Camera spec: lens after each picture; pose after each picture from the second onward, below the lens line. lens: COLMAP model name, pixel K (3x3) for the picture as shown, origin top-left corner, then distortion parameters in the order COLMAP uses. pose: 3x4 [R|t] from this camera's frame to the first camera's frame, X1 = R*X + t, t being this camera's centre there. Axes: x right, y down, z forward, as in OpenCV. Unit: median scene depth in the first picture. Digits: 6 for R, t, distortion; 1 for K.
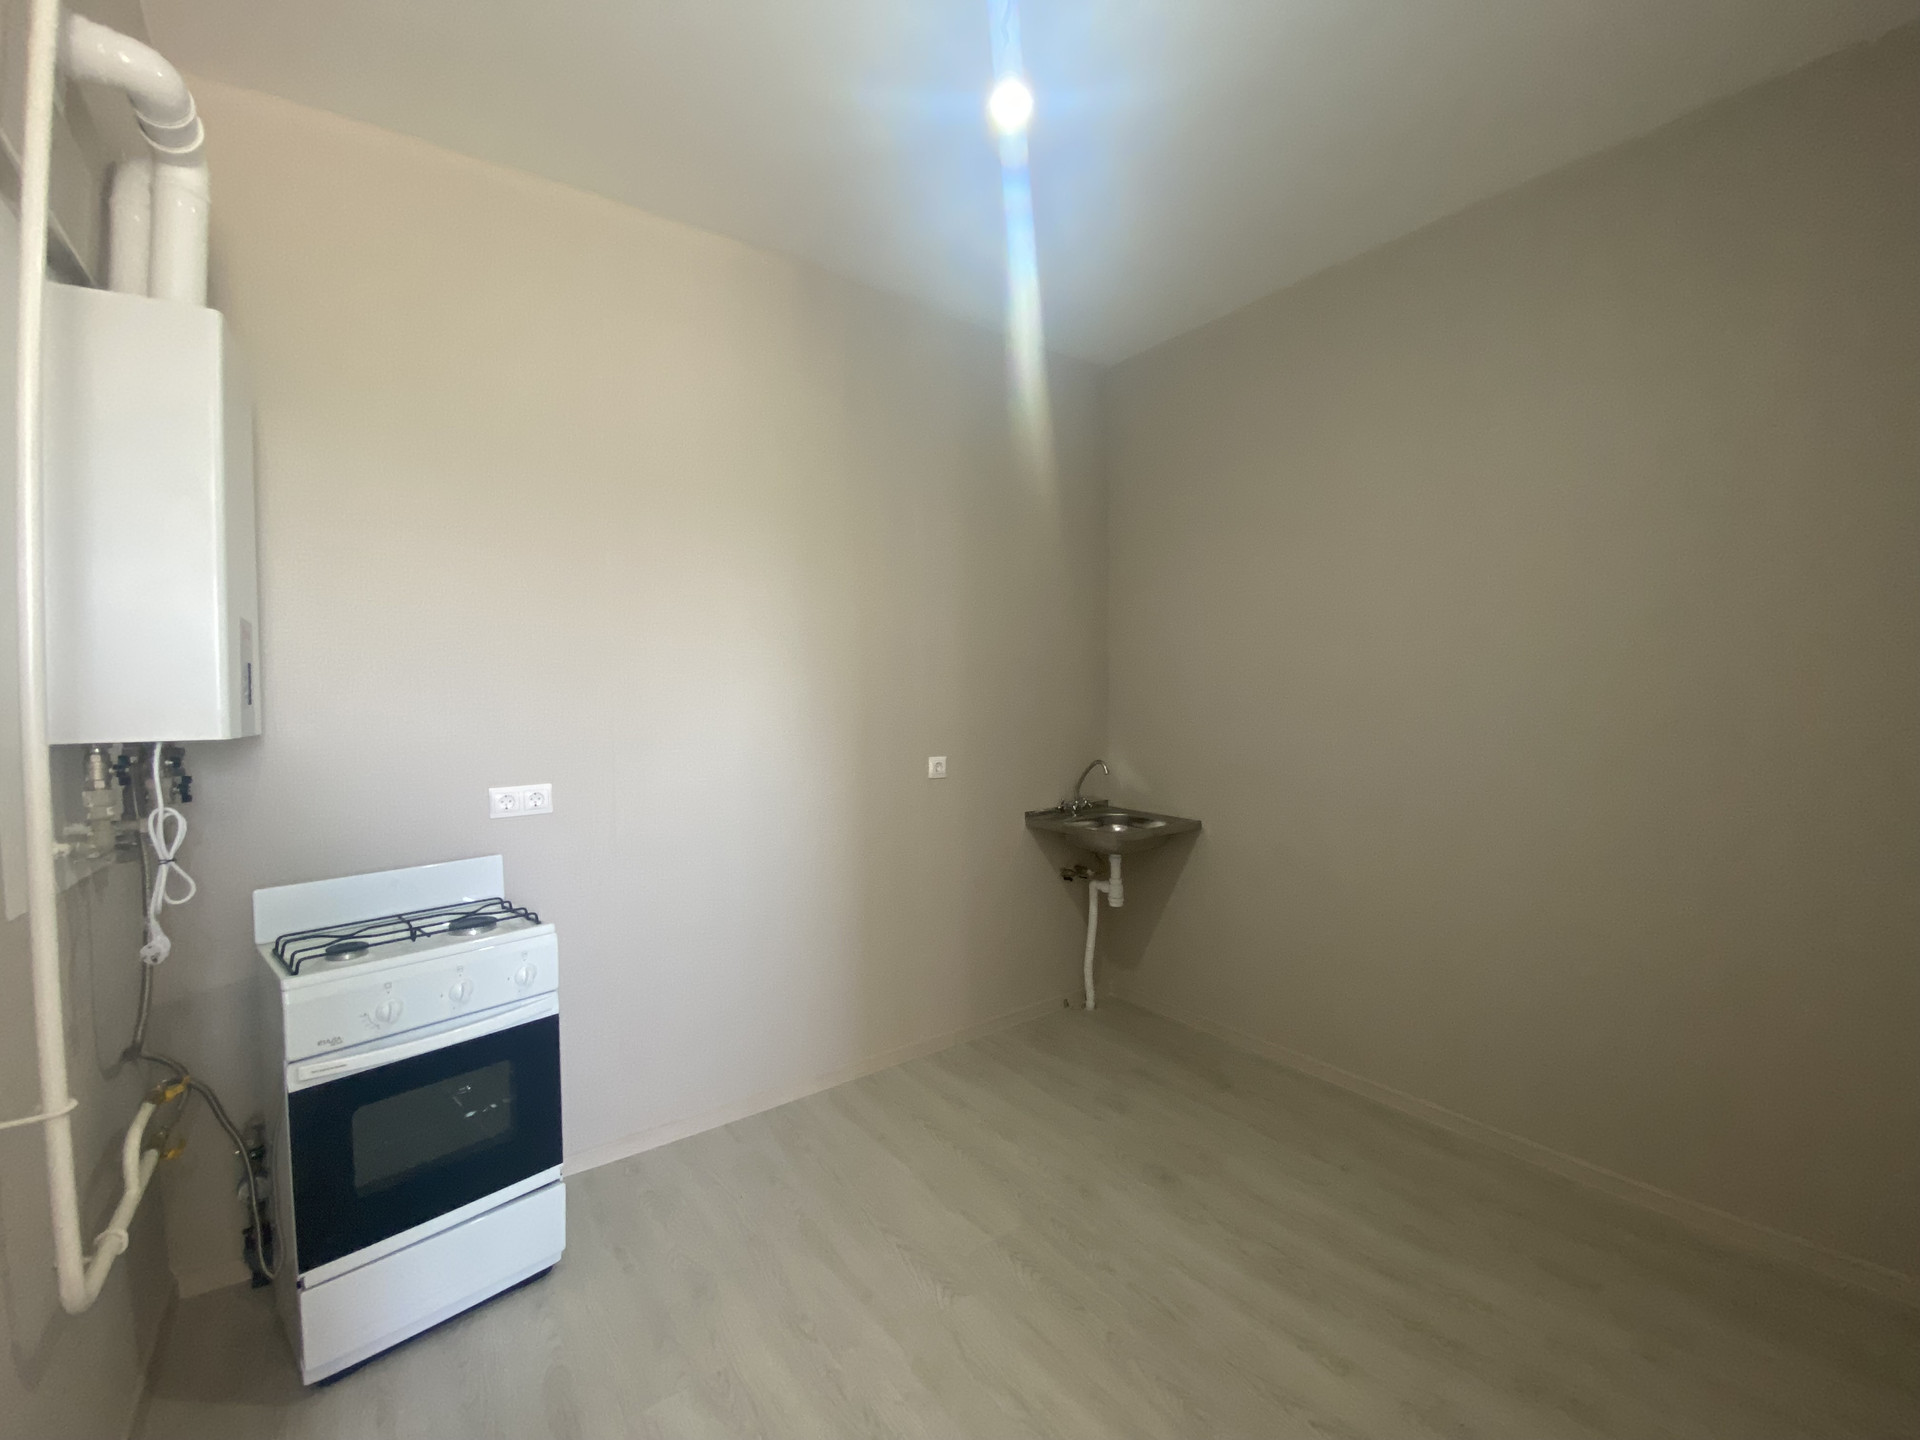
lens RADIAL K [[777.4, 0, 960.0], [0, 777.4, 720.0], [0, 0, 1]] dist [0.022966, -0.019930]
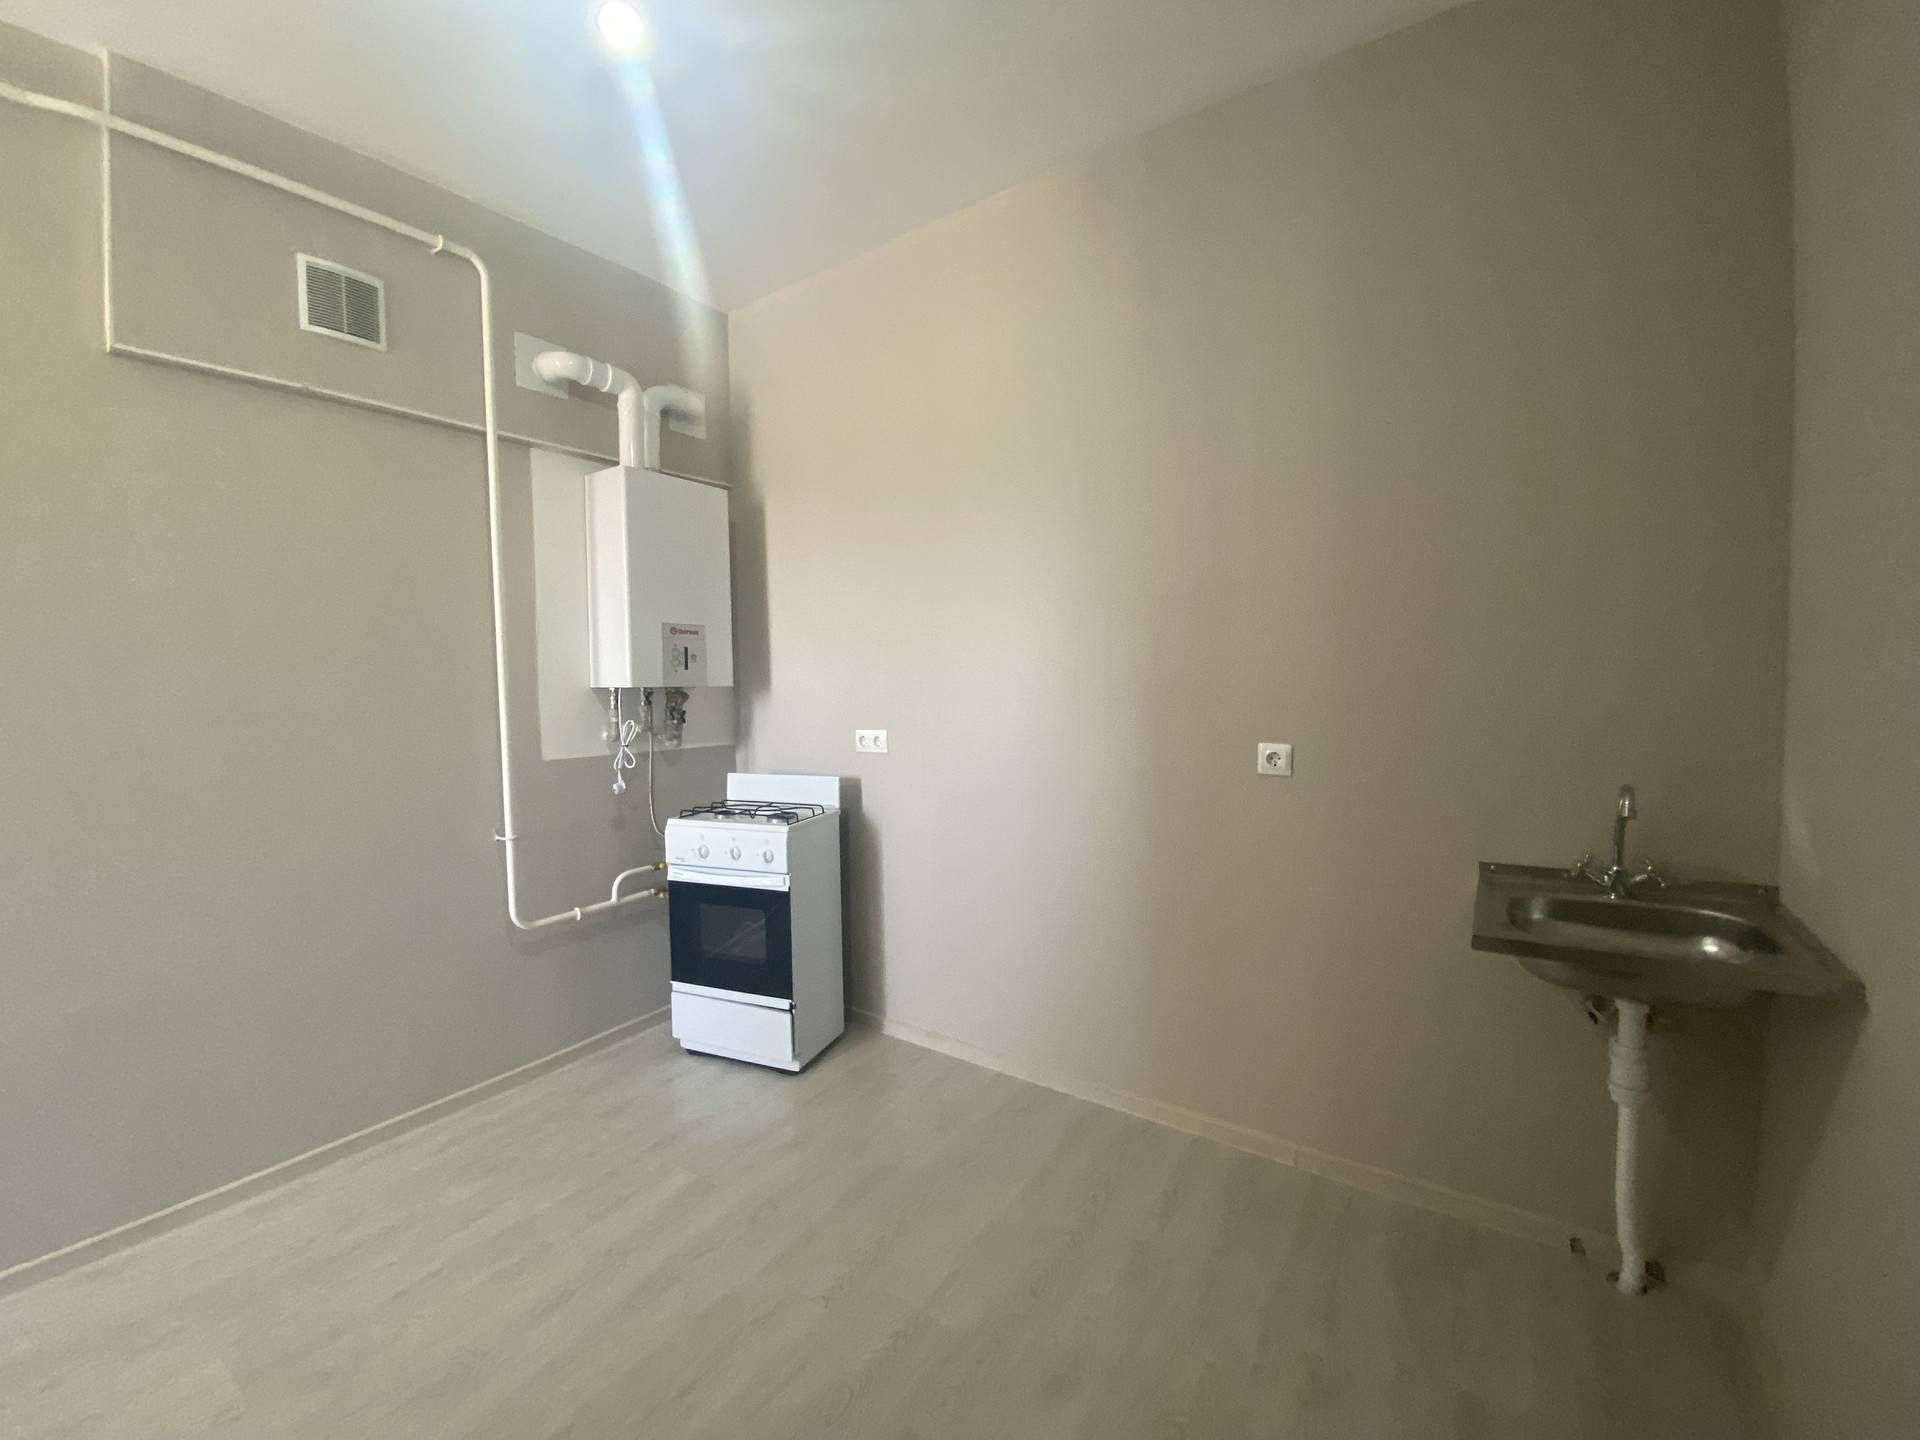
lens RADIAL K [[777.4, 0, 960.0], [0, 777.4, 720.0], [0, 0, 1]] dist [0.022966, -0.019930]
pose [[0.338541, 0.062763, -0.938856, 0.865021], [-0.018189, 0.998023, 0.060160, -0.017922], [0.940776, -0.003290, 0.339013, 0.819349]]
